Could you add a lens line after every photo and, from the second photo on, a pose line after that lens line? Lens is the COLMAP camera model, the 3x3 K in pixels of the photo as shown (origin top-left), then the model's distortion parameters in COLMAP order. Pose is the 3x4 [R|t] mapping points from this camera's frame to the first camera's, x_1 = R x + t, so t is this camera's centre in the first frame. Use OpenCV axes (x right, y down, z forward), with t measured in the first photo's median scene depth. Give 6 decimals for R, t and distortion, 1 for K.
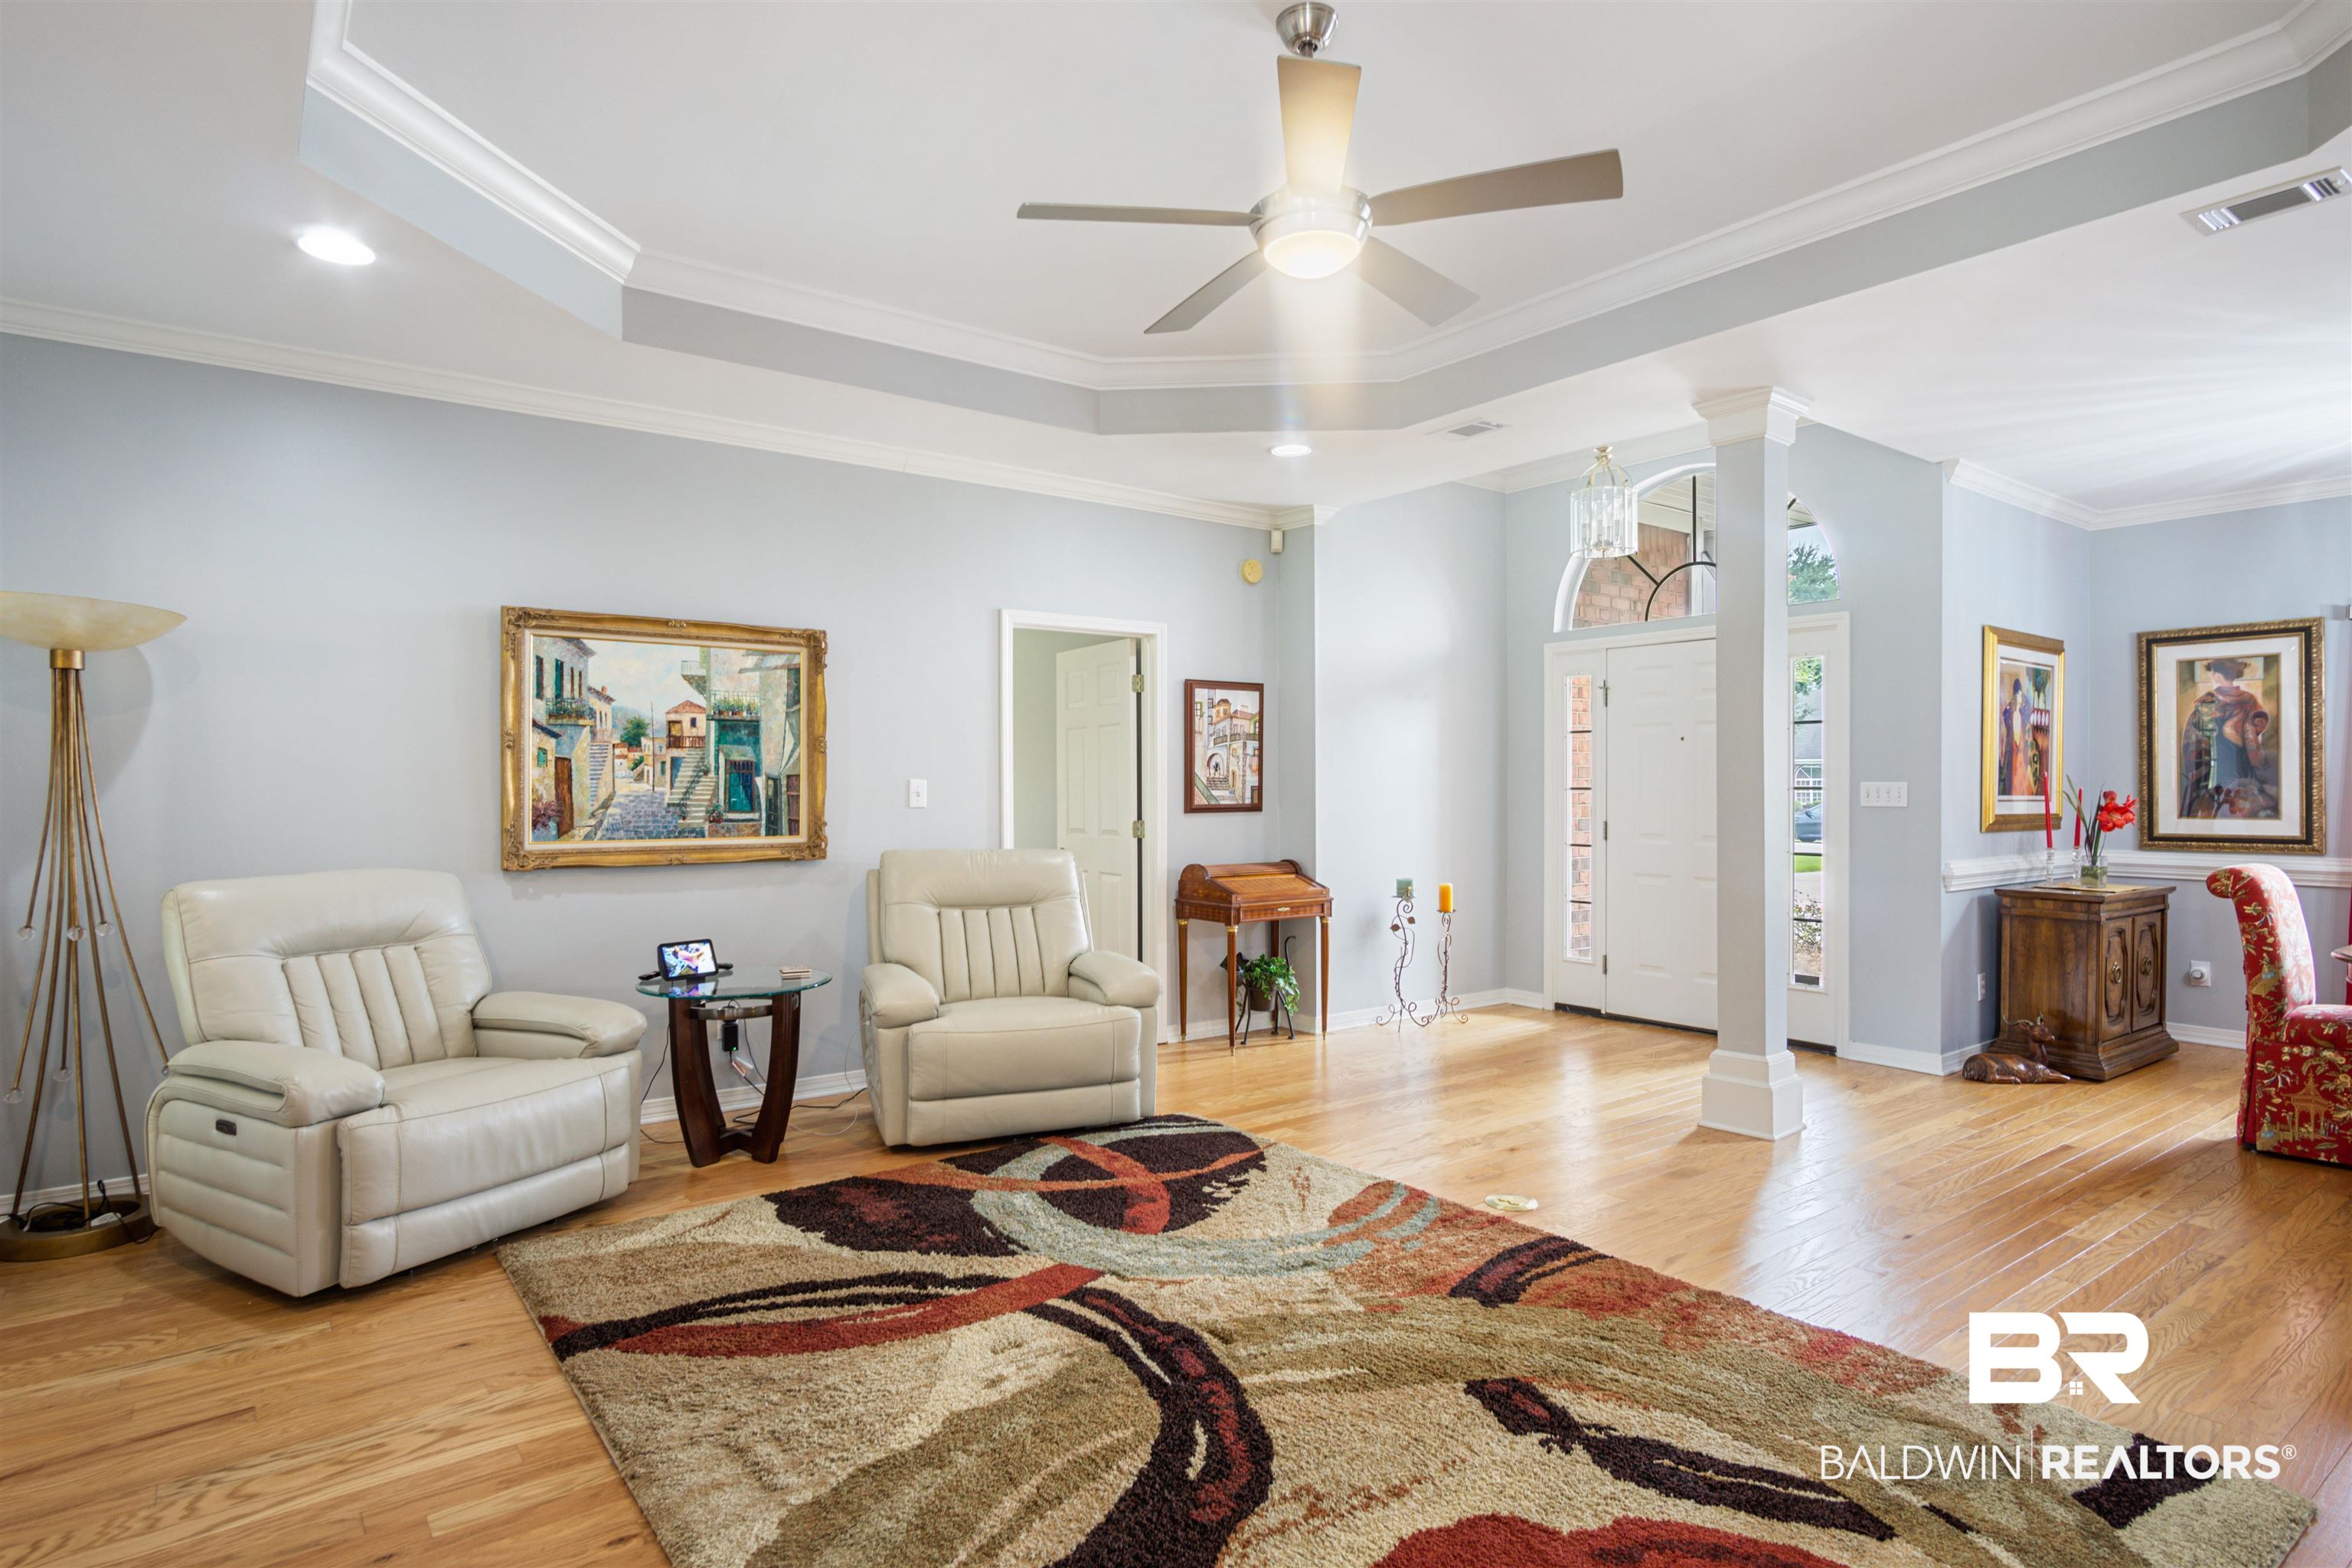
lens RADIAL K [[1260.7, 0, 1158.0], [0, 1260.7, 793.1], [0, 0, 1]] dist [-0.002793, -0.000164]
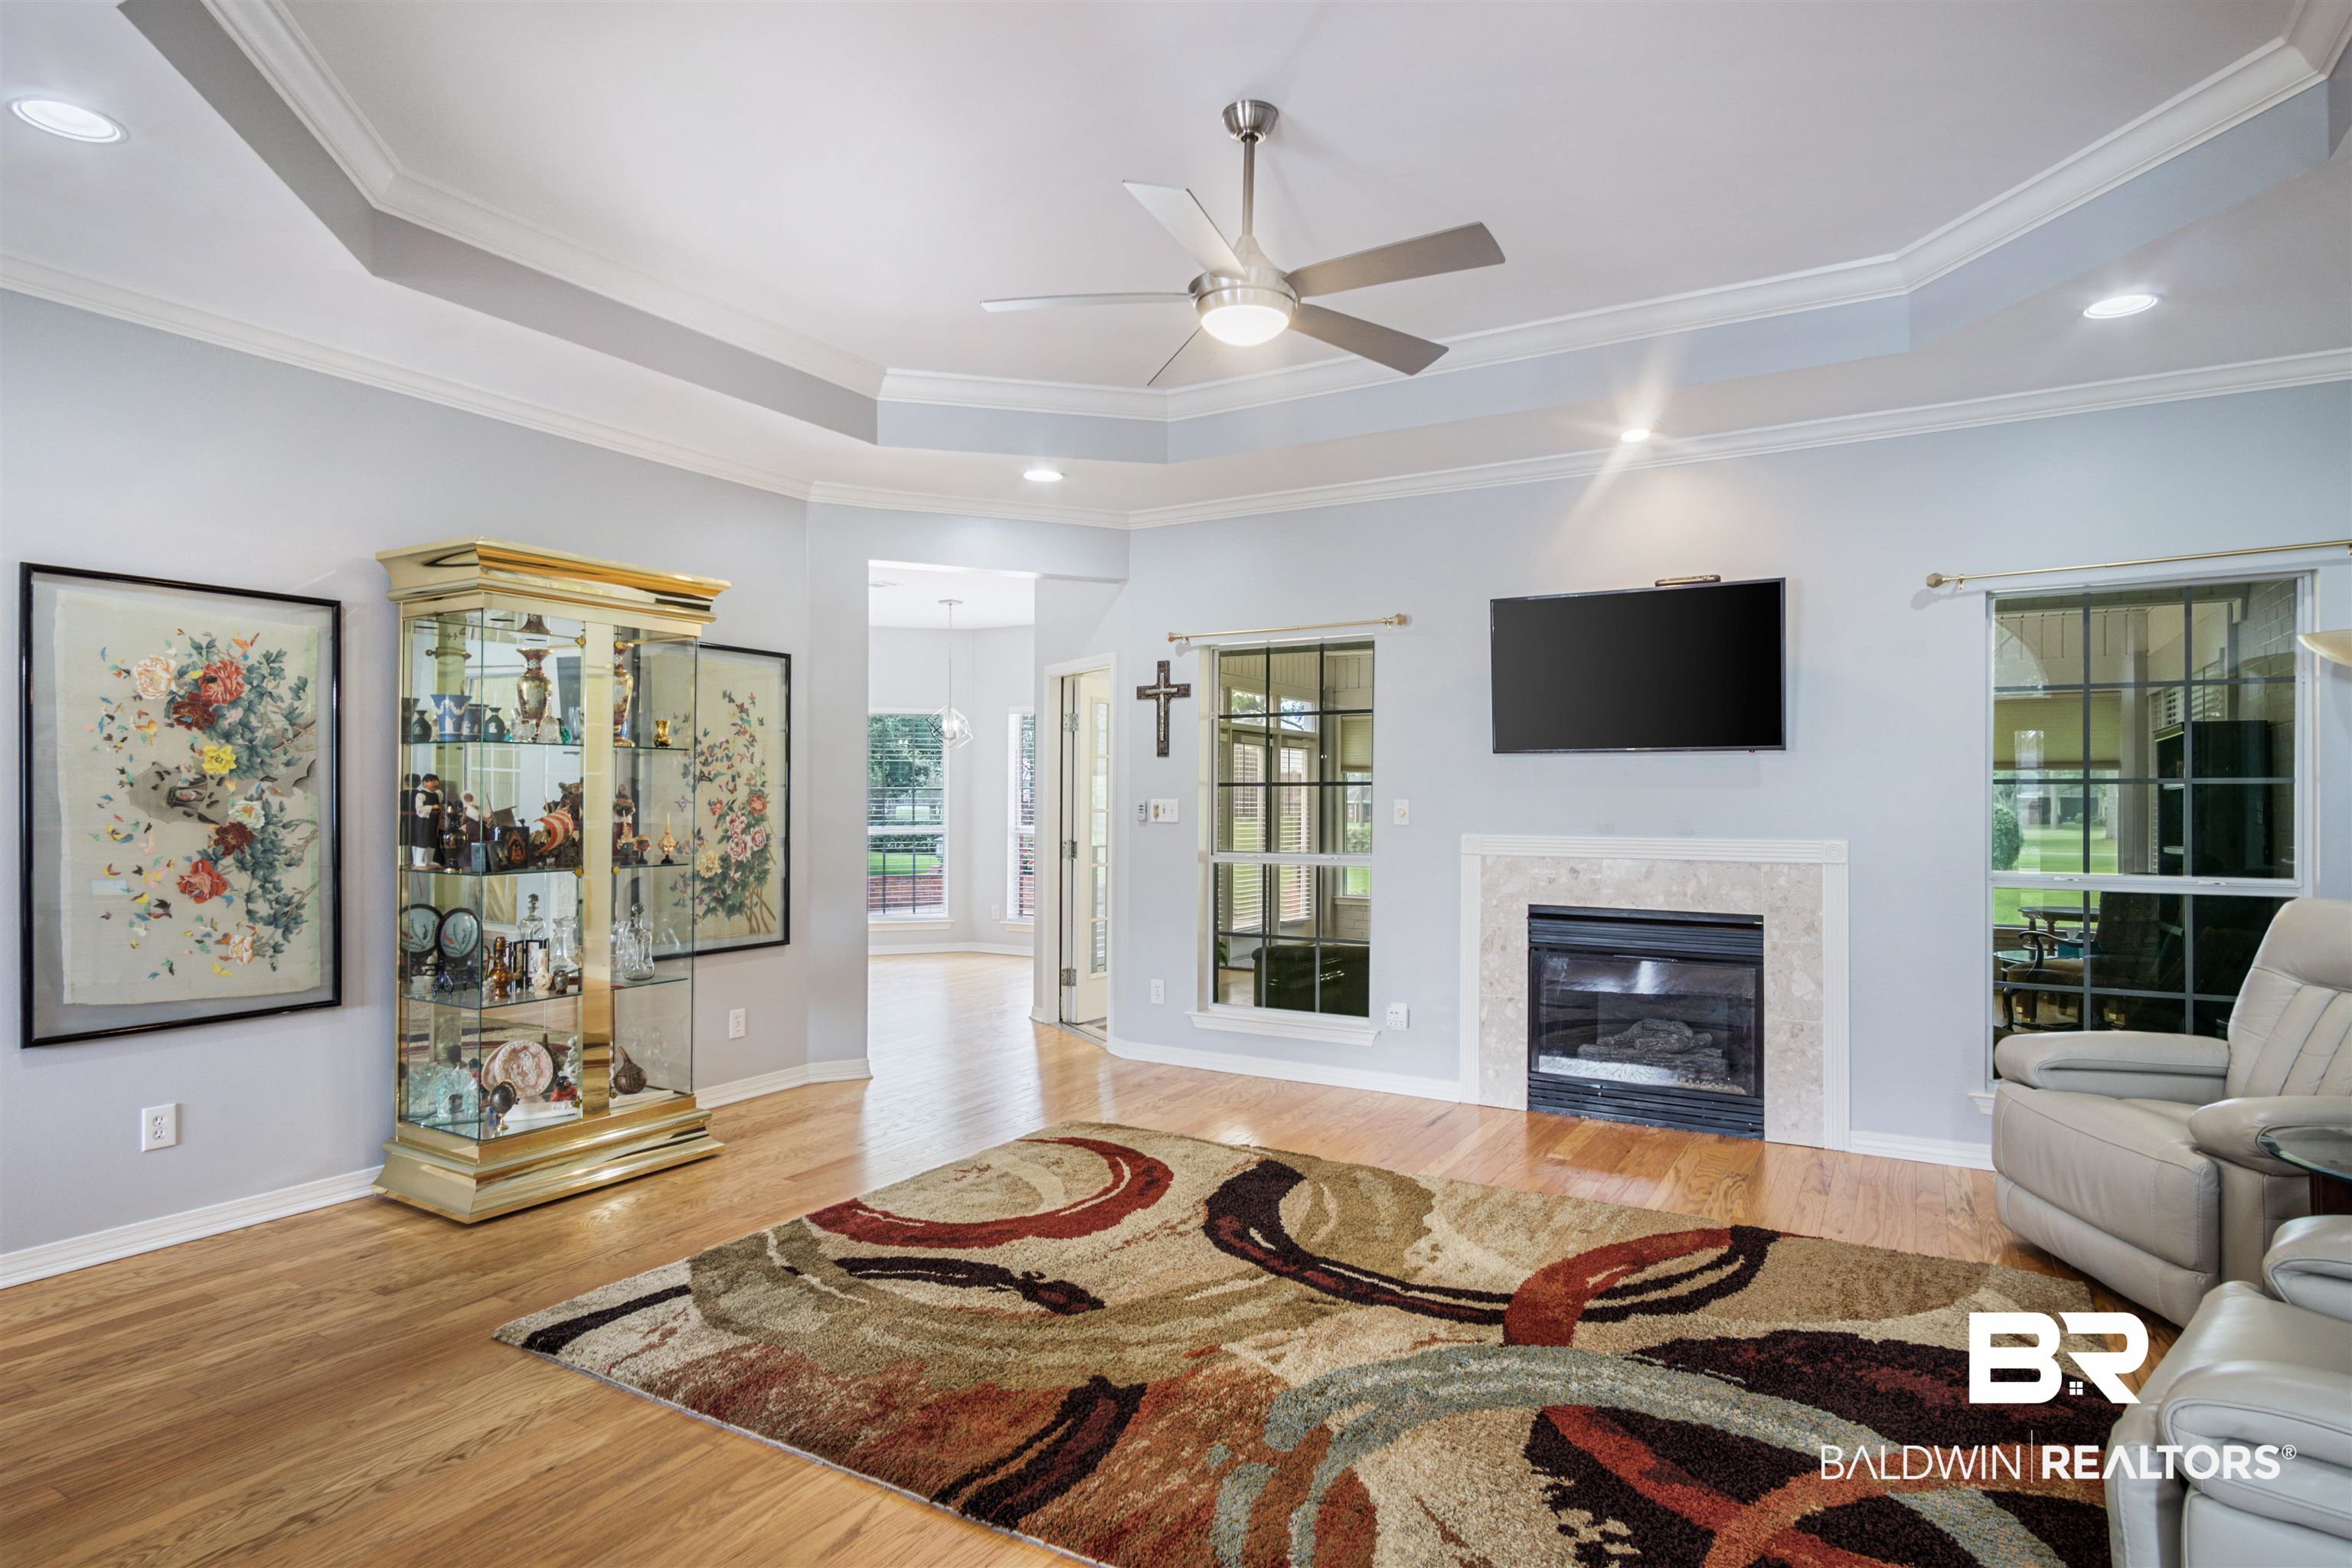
lens RADIAL K [[1260.7, 0, 1164.4], [0, 1260.7, 805.1], [0, 0, 1]] dist [-0.002793, -0.000164]
pose [[-0.925504, 0.000048, -0.378738, 0.350347], [-0.004628, 0.999924, 0.011435, -0.008773], [0.378710, 0.012336, -0.925433, 1.154229]]
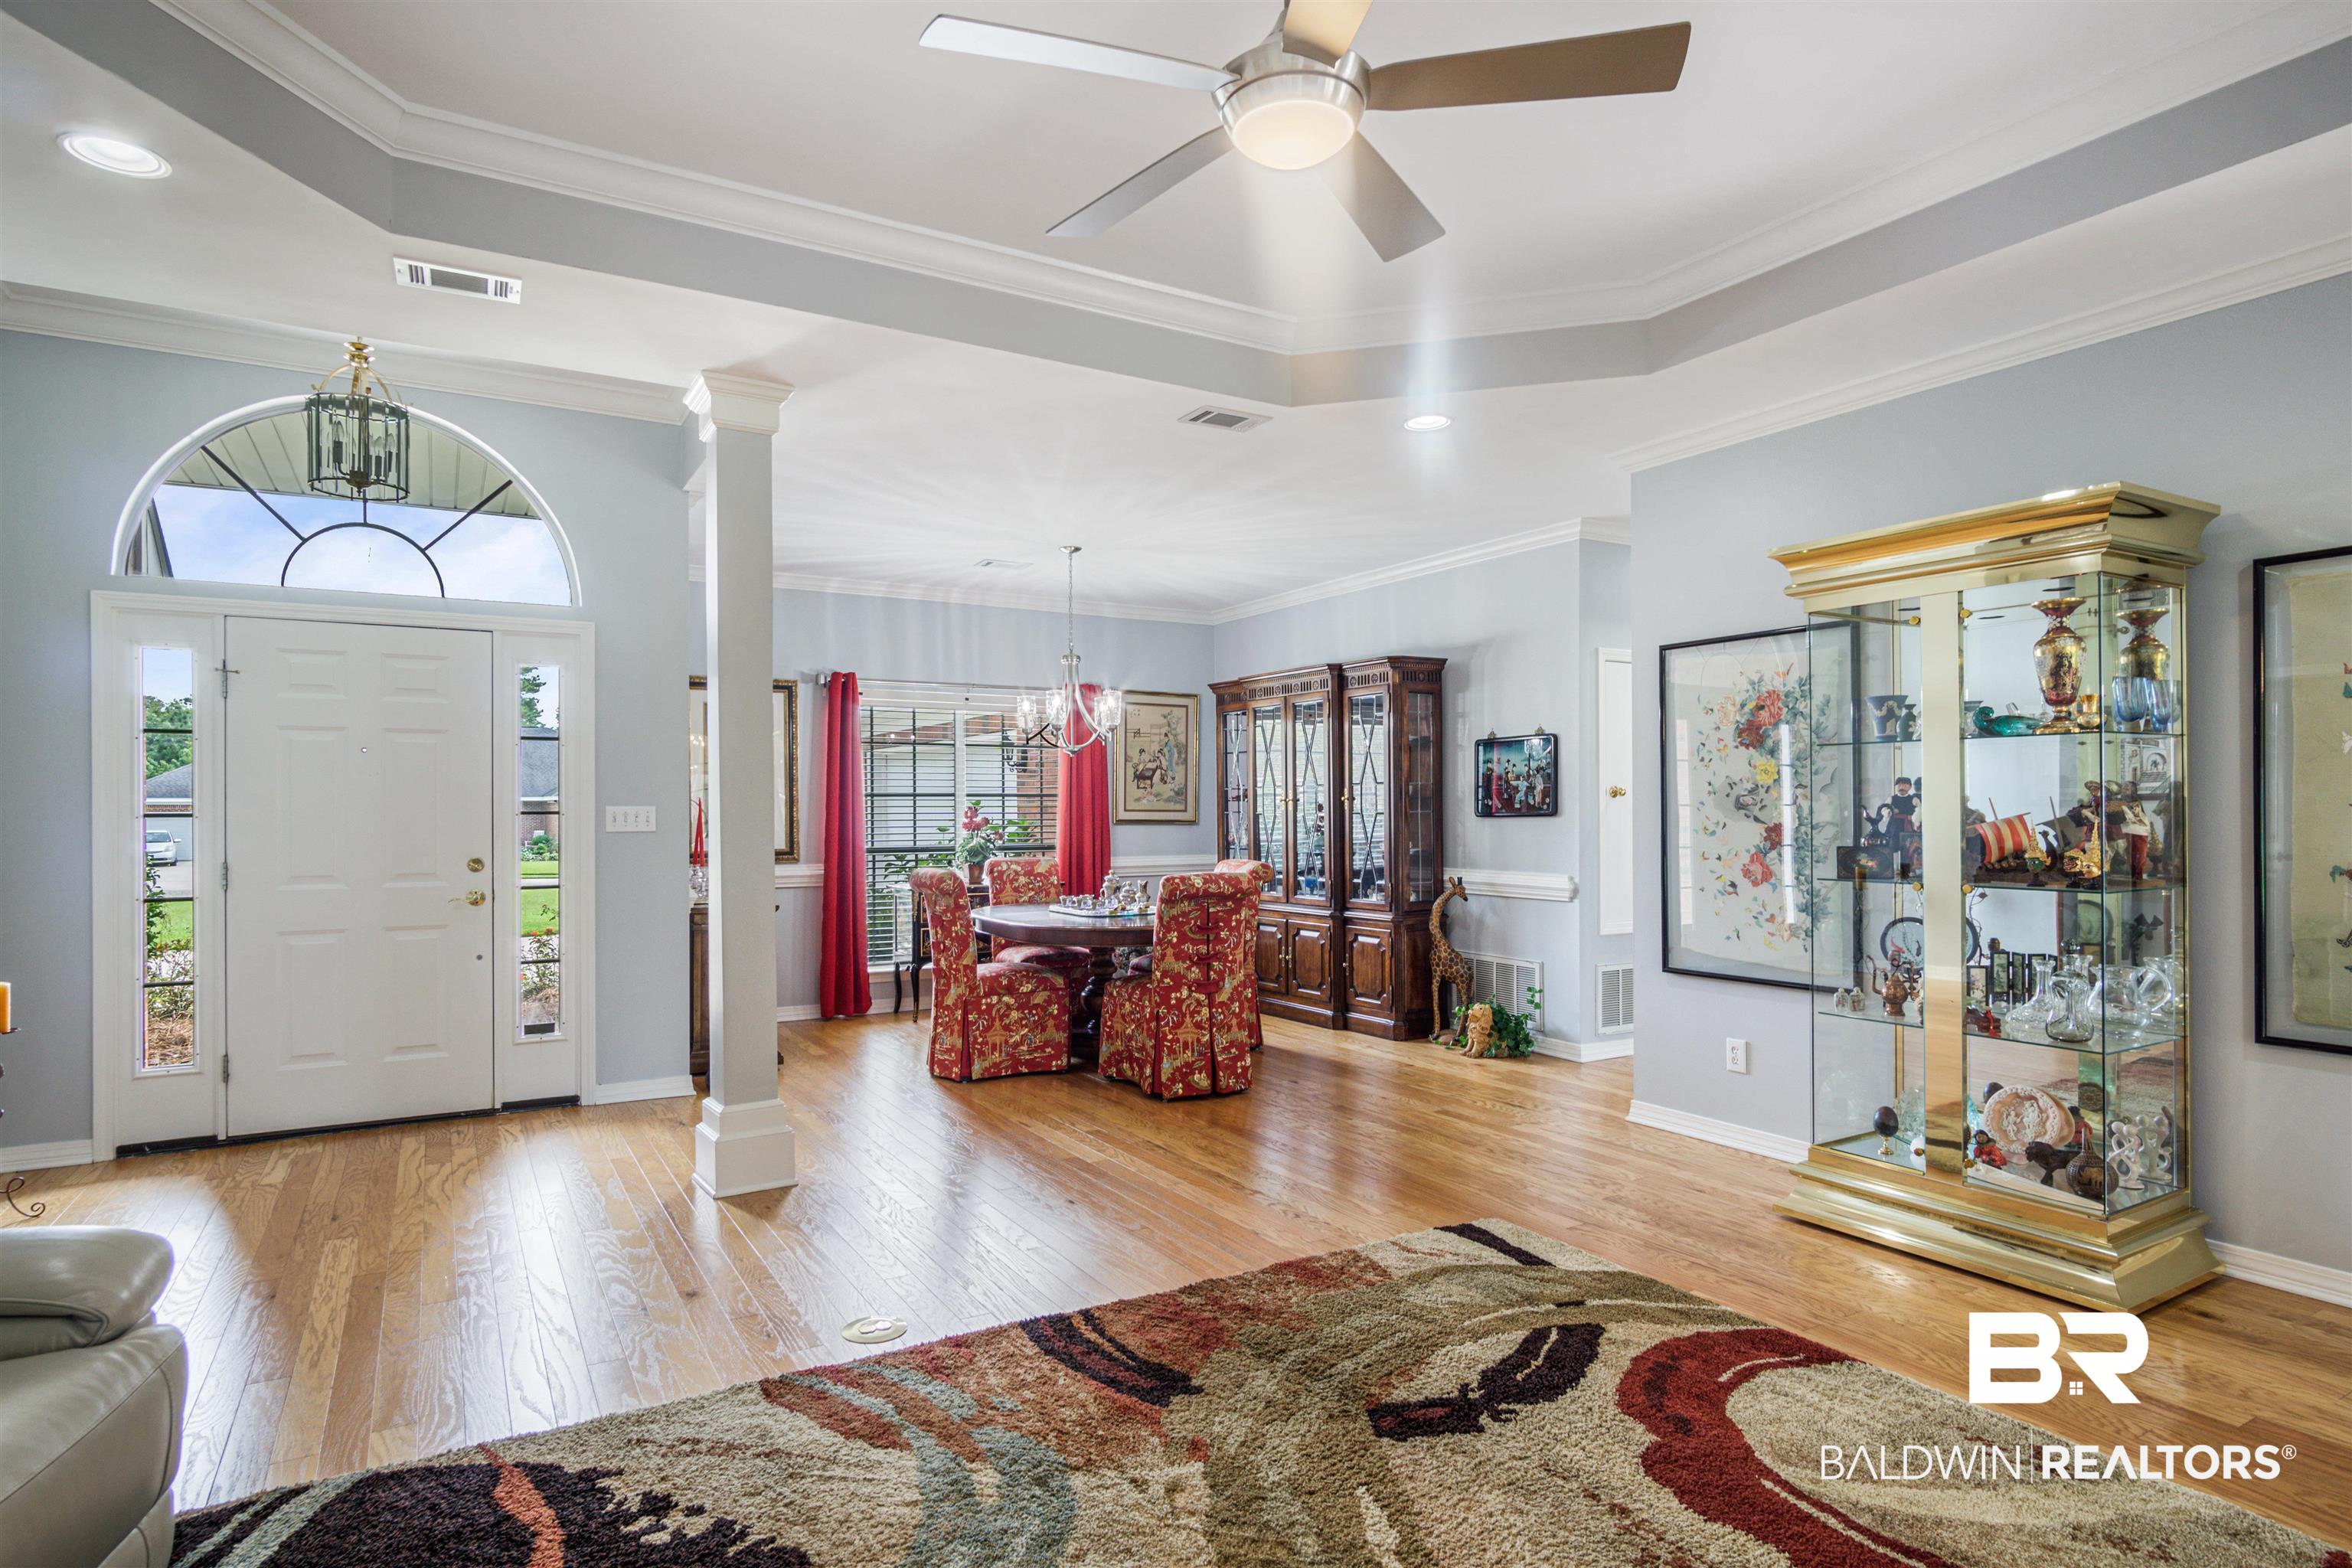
lens RADIAL K [[1260.7, 0, 1167.6], [0, 1260.7, 796.9], [0, 0, 1]] dist [-0.002793, -0.000164]
pose [[0.109952, 0.009083, 0.993895, -0.390959], [0.011103, 0.999885, -0.010366, -0.001337], [-0.993875, 0.012175, 0.109838, 0.573474]]
